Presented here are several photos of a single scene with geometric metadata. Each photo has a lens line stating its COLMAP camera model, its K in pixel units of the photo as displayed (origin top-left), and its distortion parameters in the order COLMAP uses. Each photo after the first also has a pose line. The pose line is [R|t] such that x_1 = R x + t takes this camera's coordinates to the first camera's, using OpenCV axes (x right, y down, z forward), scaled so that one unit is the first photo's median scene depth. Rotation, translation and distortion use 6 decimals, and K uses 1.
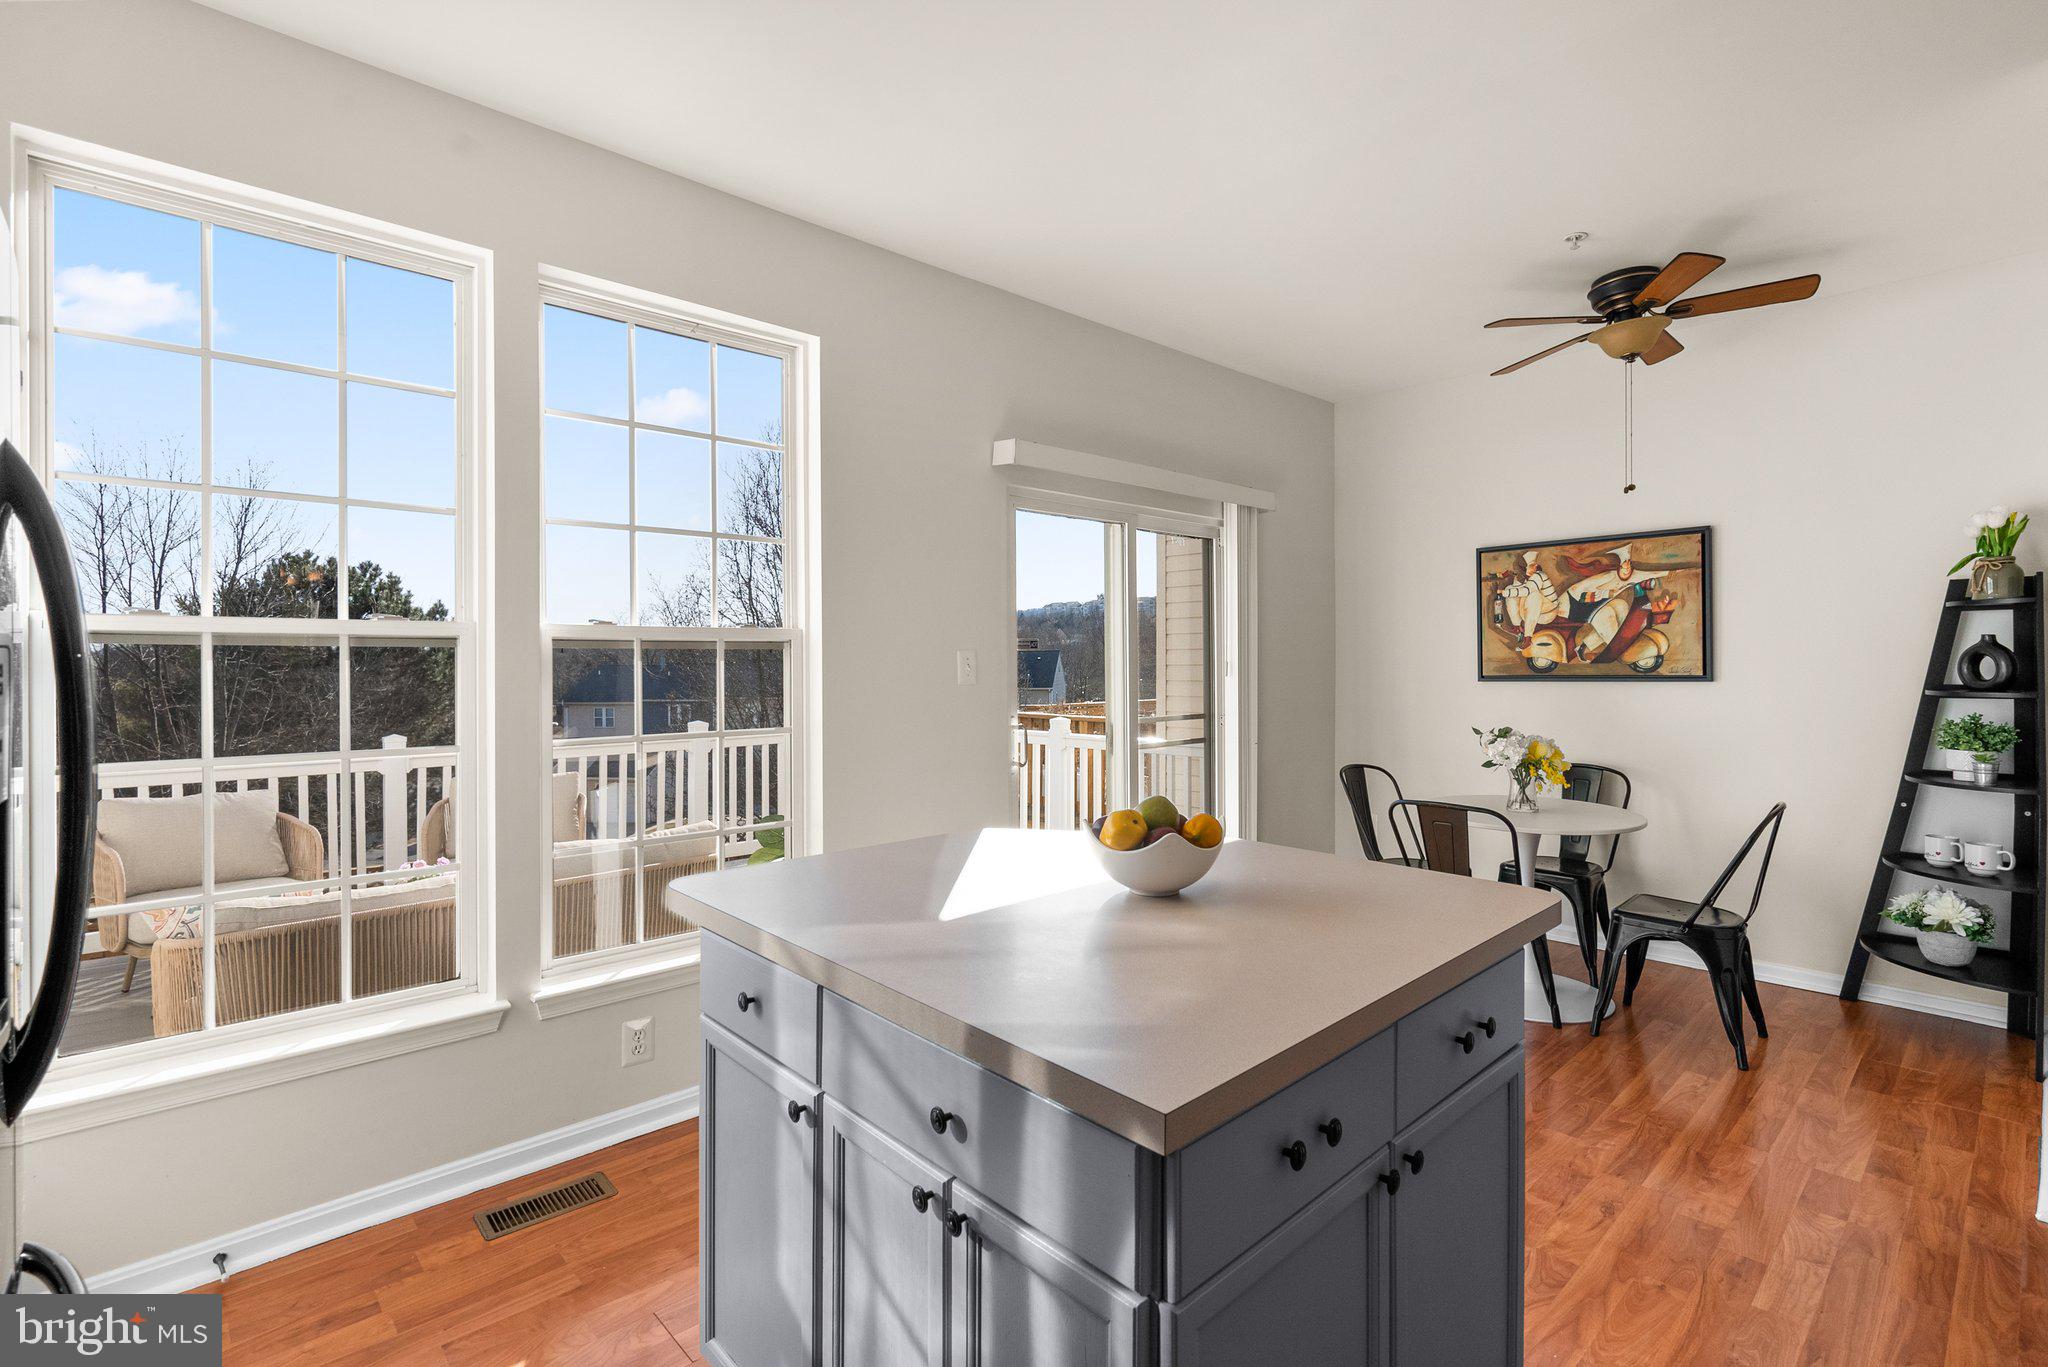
lens RADIAL K [[935.3, 0, 1041.3], [0, 935.3, 664.8], [0, 0, 1]] dist [-0.010468, 0.004370]
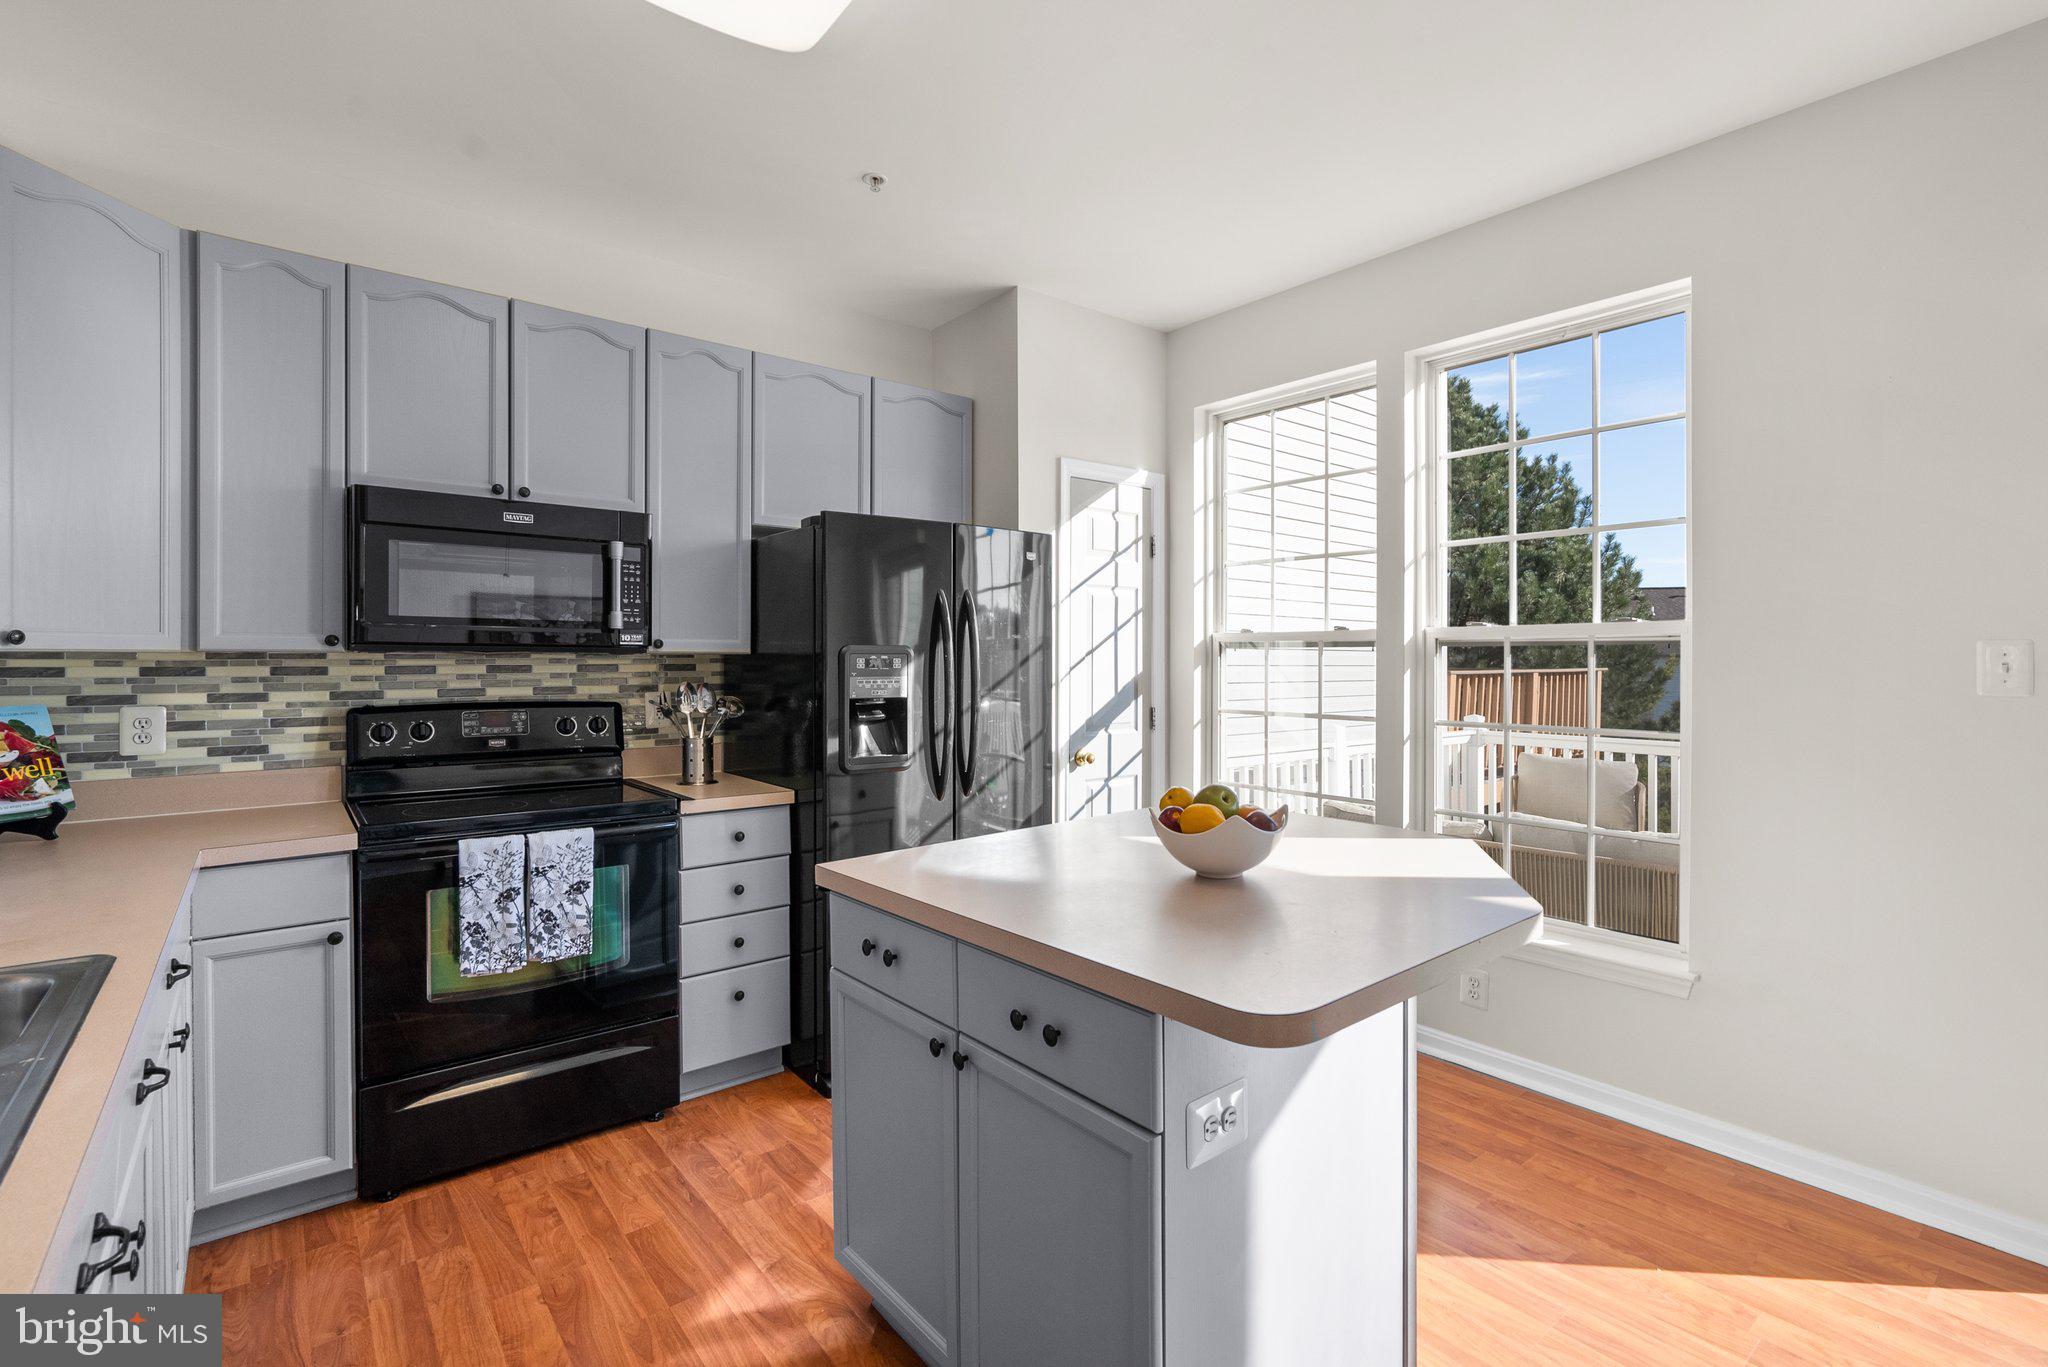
lens RADIAL K [[935.3, 0, 1065.9], [0, 935.3, 654.1], [0, 0, 1]] dist [-0.010468, 0.004370]
pose [[-0.060492, 0.002421, -0.998166, 0.447319], [-0.006916, 0.999972, 0.002845, -0.005871], [0.998145, 0.007075, -0.060473, 0.353592]]
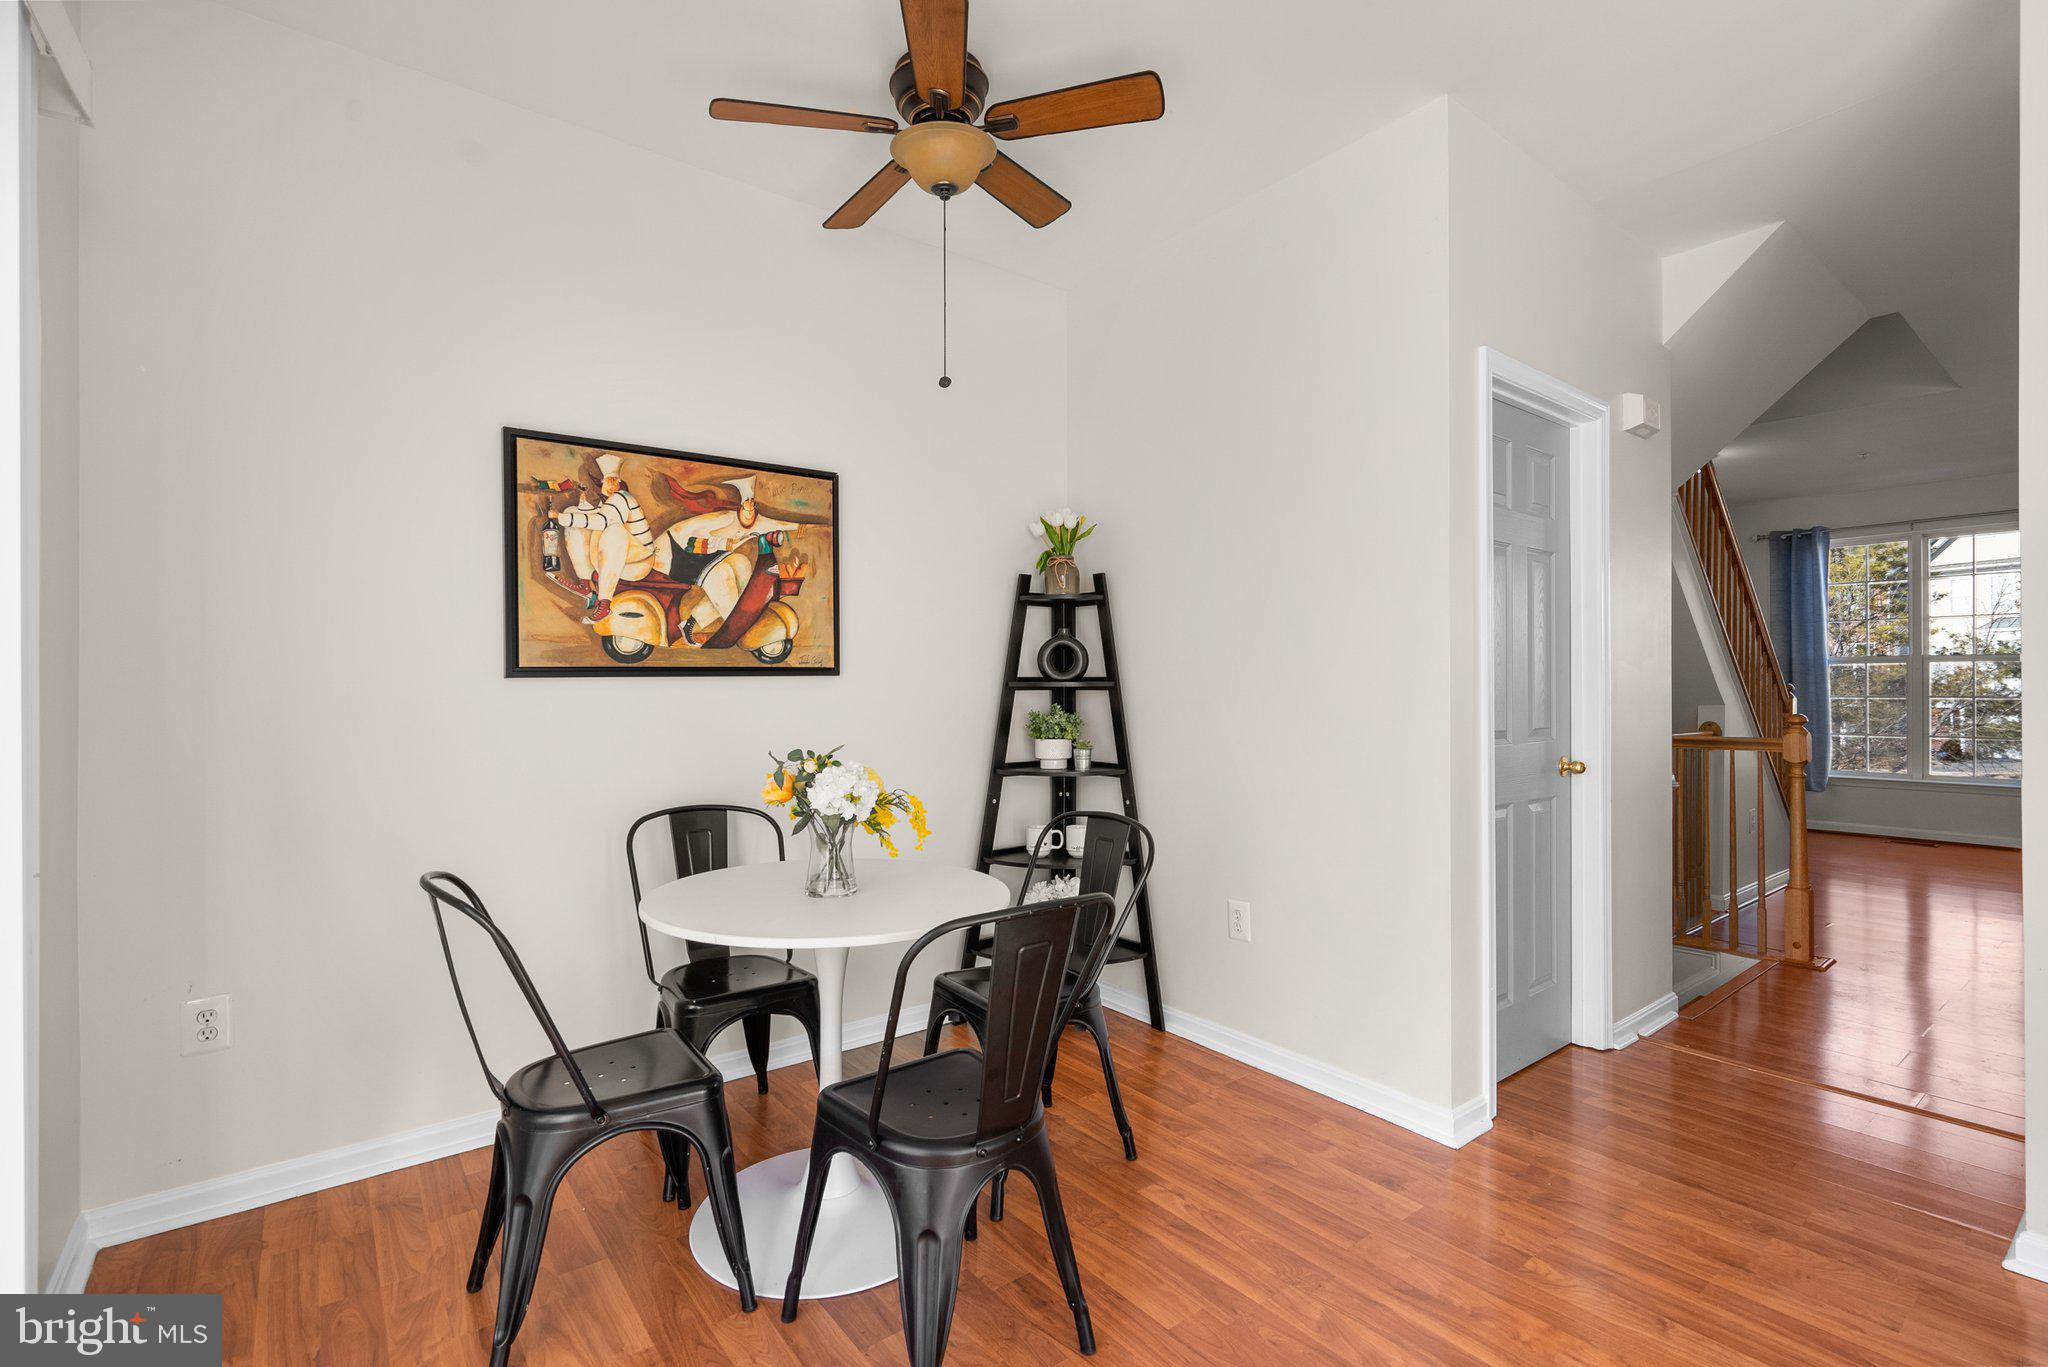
lens RADIAL K [[935.3, 0, 1025.3], [0, 935.3, 680.8], [0, 0, 1]] dist [-0.010468, 0.004370]
pose [[0.099261, 0.015089, 0.994947, -0.031049], [0.010211, 0.999817, -0.016181, 0.033661], [-0.995009, 0.011765, 0.099089, 0.712816]]
